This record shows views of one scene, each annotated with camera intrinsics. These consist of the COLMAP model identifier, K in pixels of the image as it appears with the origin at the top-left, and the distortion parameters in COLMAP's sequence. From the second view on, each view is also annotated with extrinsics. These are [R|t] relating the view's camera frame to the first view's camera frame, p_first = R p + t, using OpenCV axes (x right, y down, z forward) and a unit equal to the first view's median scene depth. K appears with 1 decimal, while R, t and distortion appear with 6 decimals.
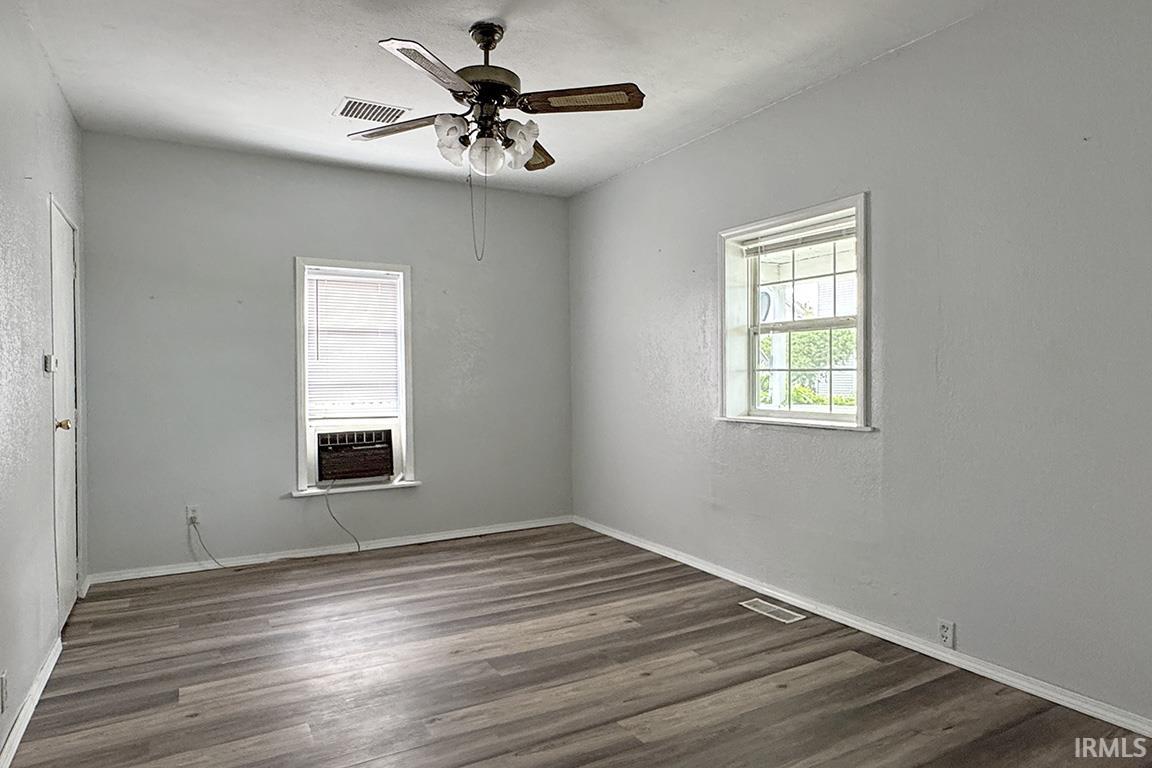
lens RADIAL K [[693.7, 0, 577.8], [0, 693.7, 386.1], [0, 0, 1]] dist [0.004164, 0.001359]
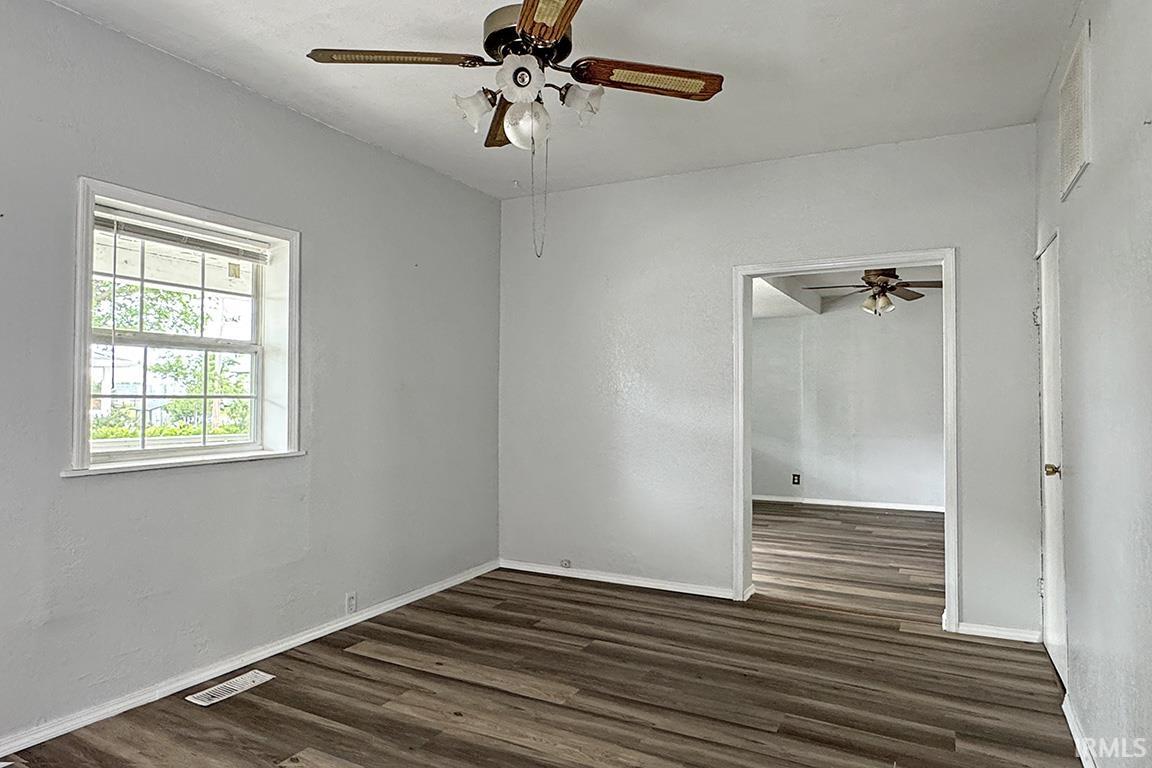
lens RADIAL K [[693.7, 0, 577.1], [0, 693.7, 385.2], [0, 0, 1]] dist [0.004164, 0.001359]
pose [[-0.529320, 0.013823, 0.848310, -0.714000], [0.008418, 0.999904, -0.011041, -0.027773], [-0.848381, 0.001297, -0.529385, 1.195070]]
